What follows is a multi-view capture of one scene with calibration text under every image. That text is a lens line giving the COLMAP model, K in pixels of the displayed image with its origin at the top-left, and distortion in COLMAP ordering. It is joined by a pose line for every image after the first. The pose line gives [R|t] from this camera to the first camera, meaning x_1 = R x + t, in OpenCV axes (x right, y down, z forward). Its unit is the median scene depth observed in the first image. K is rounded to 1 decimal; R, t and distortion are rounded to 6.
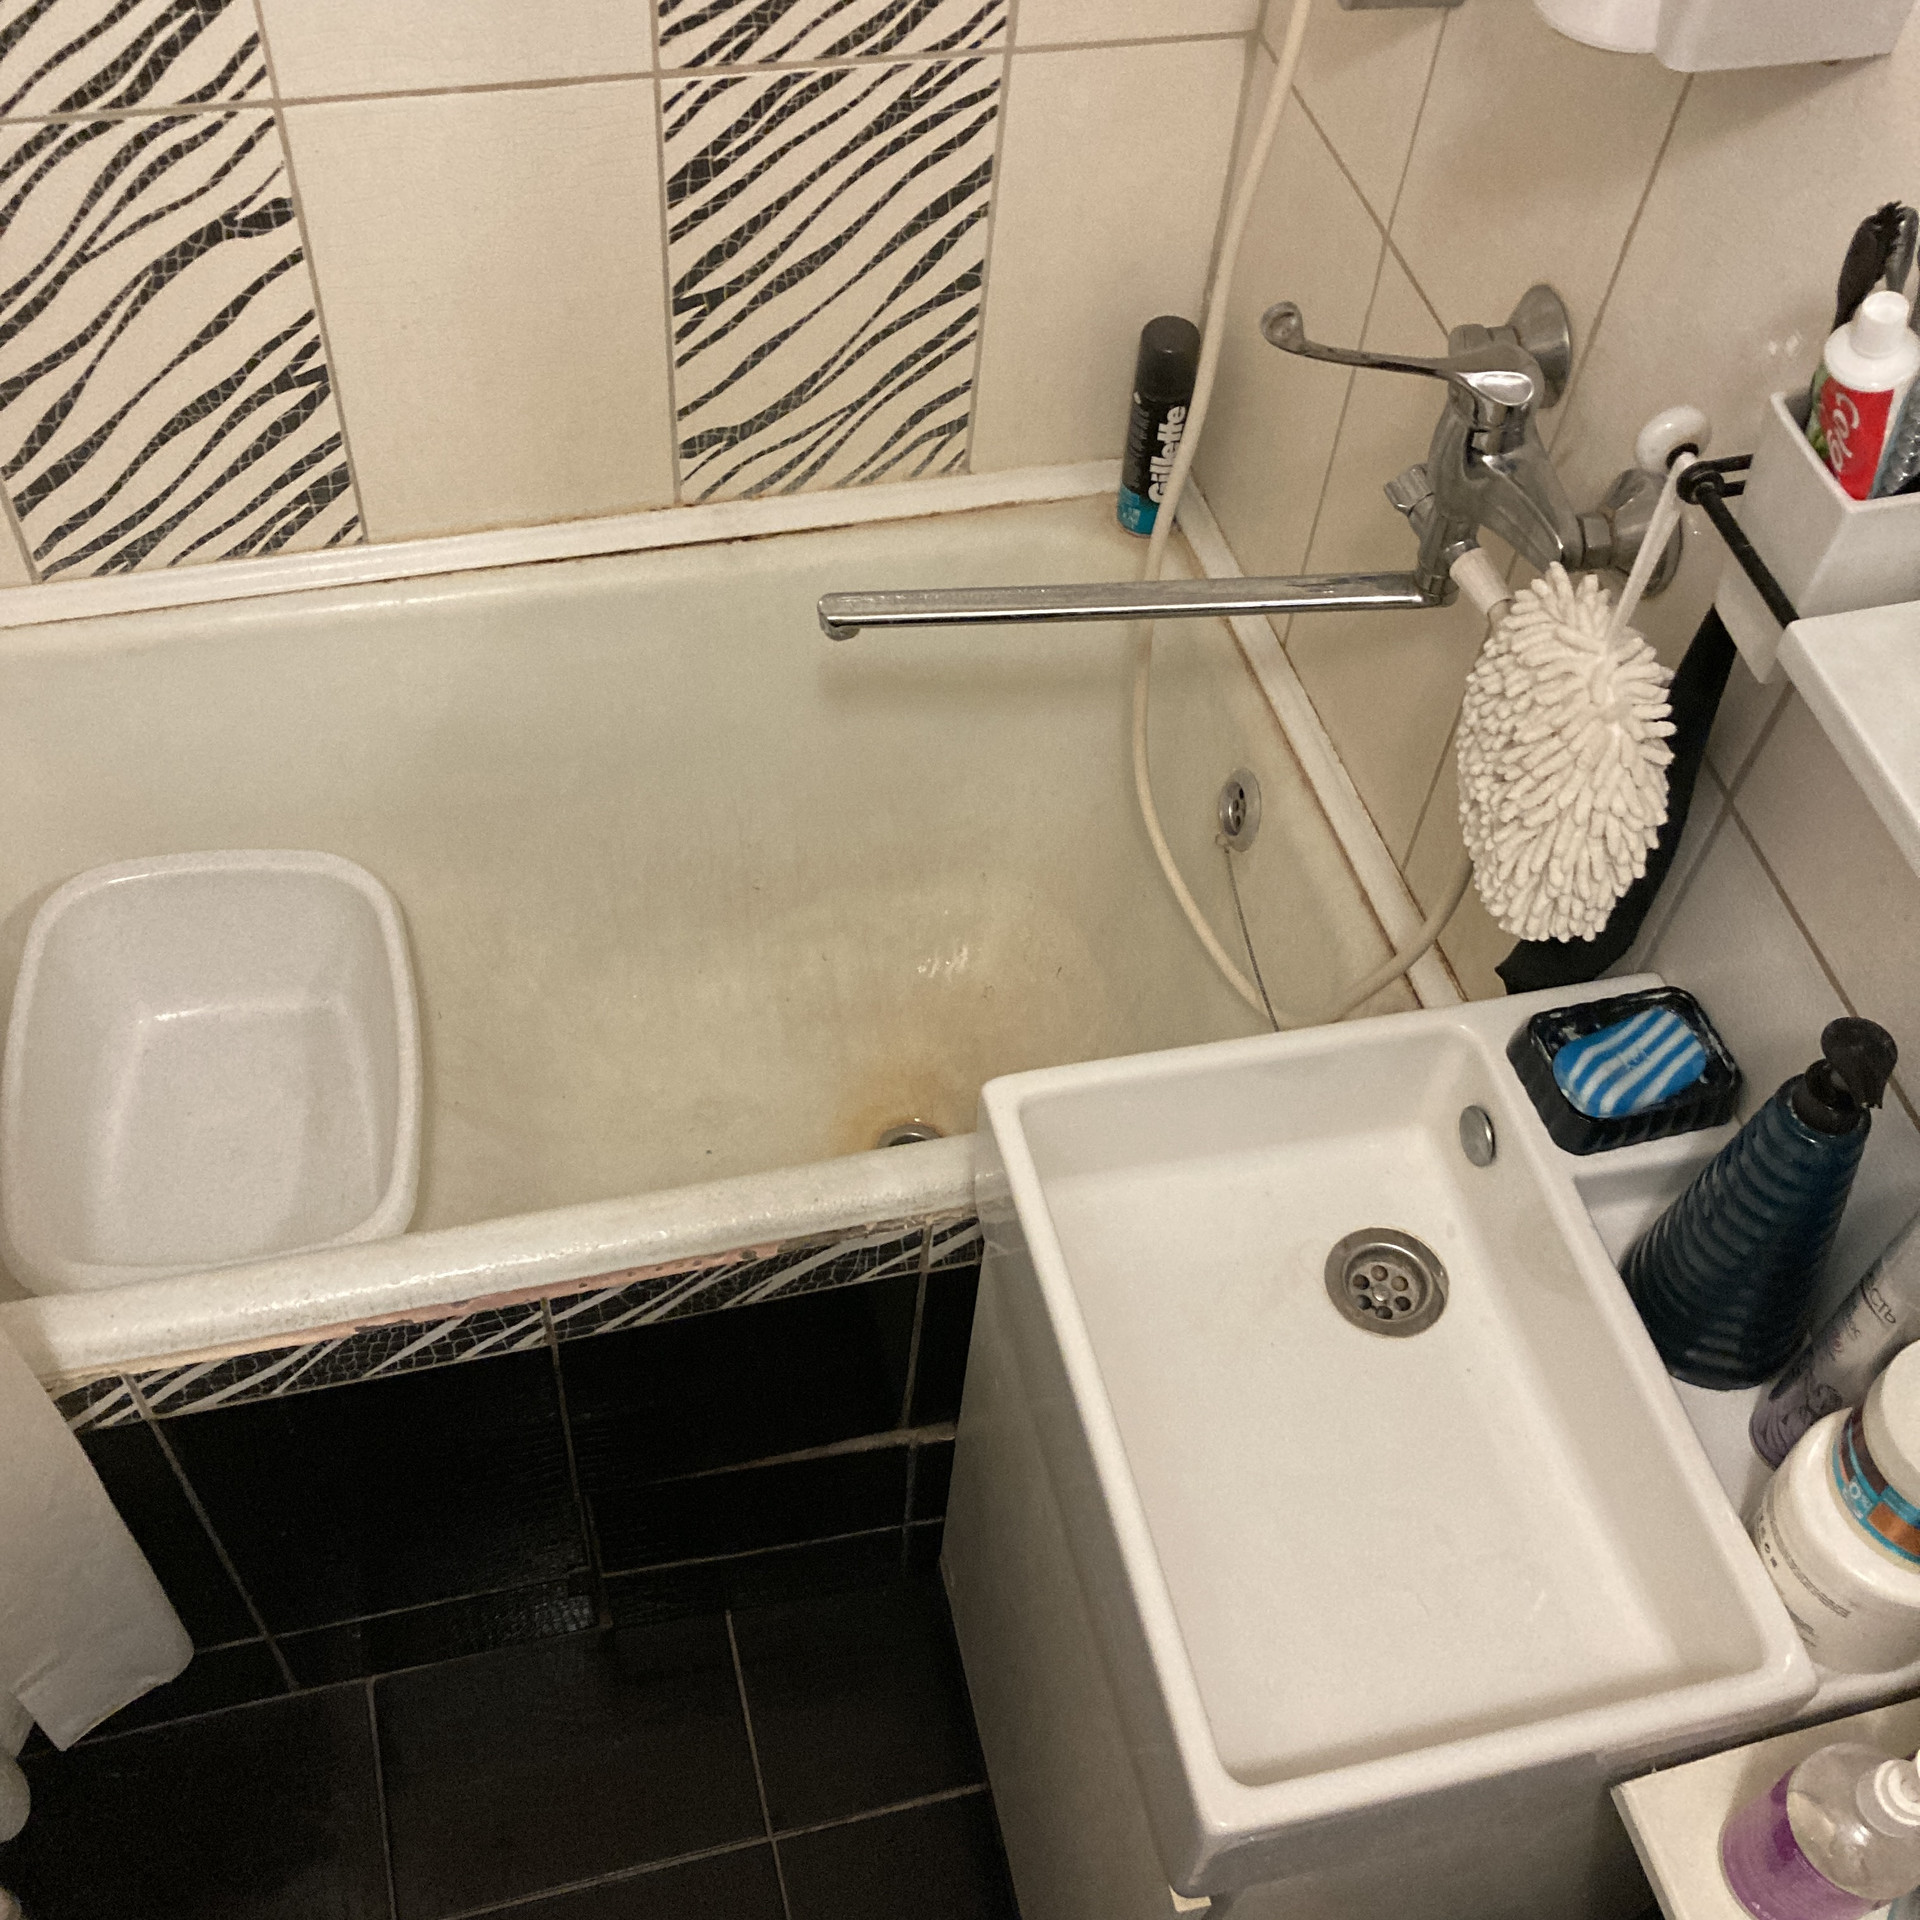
lens RADIAL K [[2138.4, 0, 920.5], [0, 2138.4, 995.2], [0, 0, 1]] dist [0.015525, 0.000000]
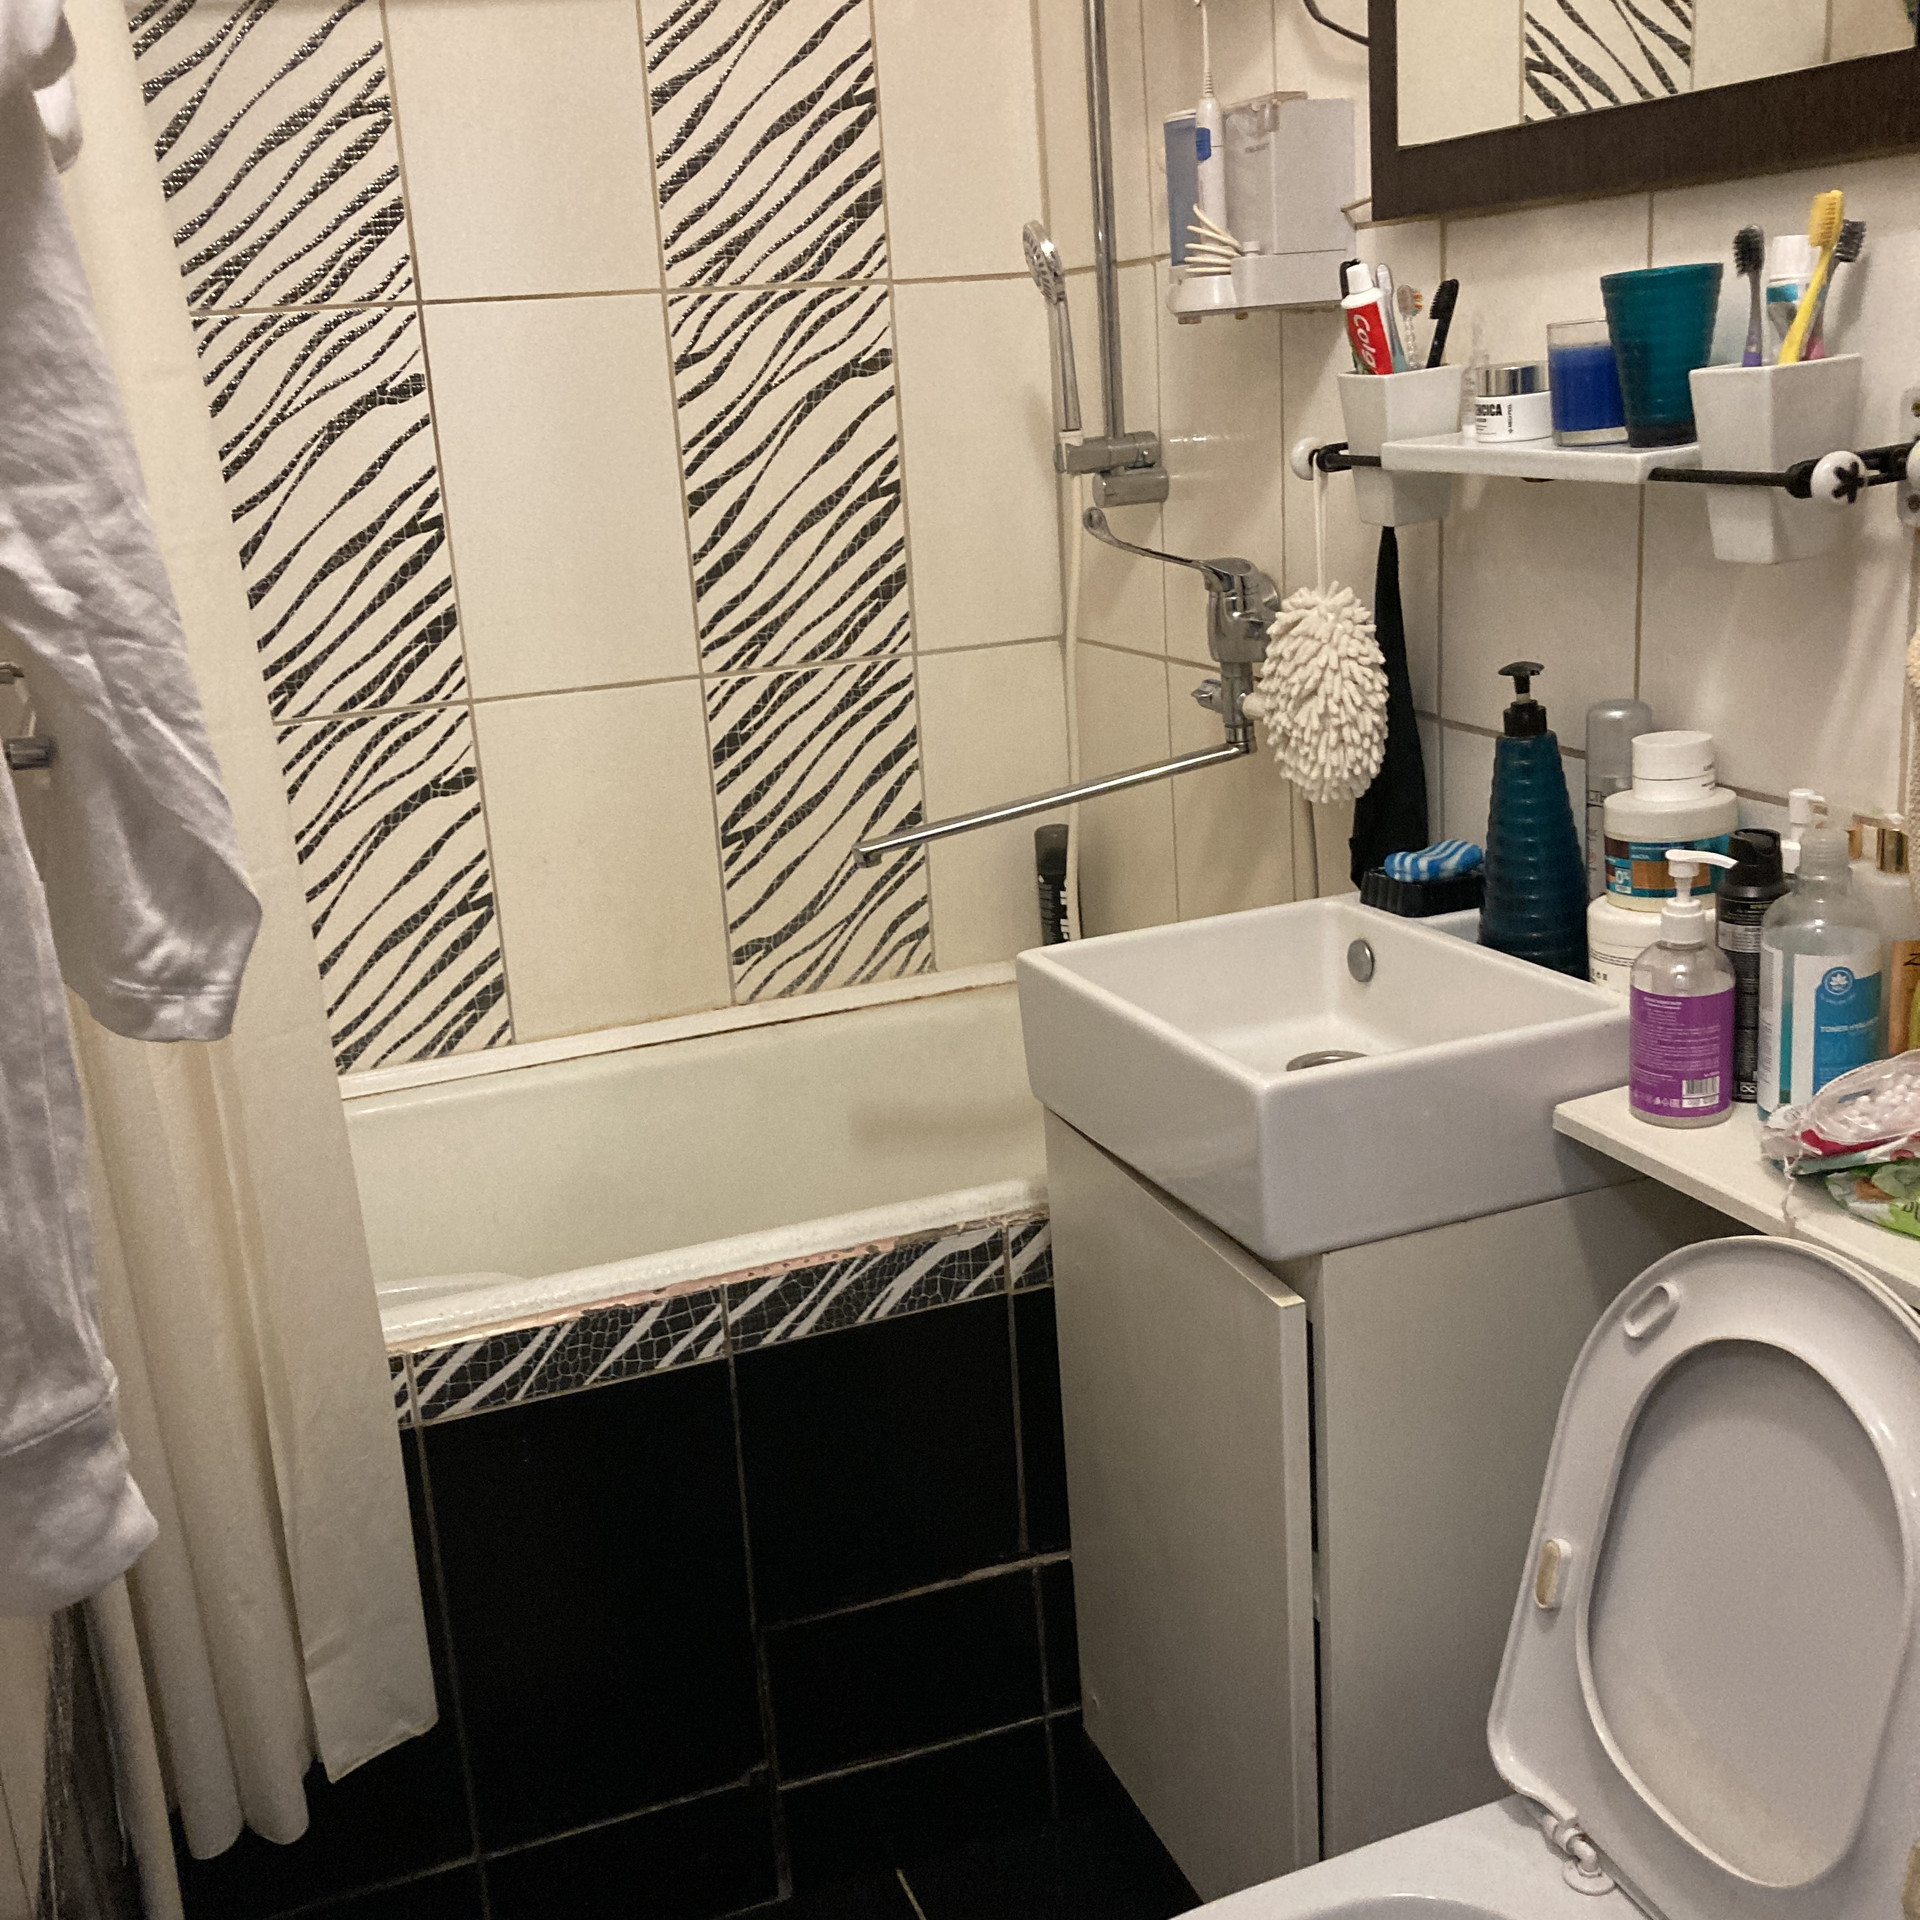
lens RADIAL K [[2138.4, 0, 961.6], [0, 2138.4, 958.3], [0, 0, 1]] dist [0.015525, 0.000000]
pose [[0.983338, -0.151183, 0.100947, -0.119484], [0.181207, 0.770839, -0.610714, 0.715841], [0.014516, 0.618831, 0.785390, -0.122148]]
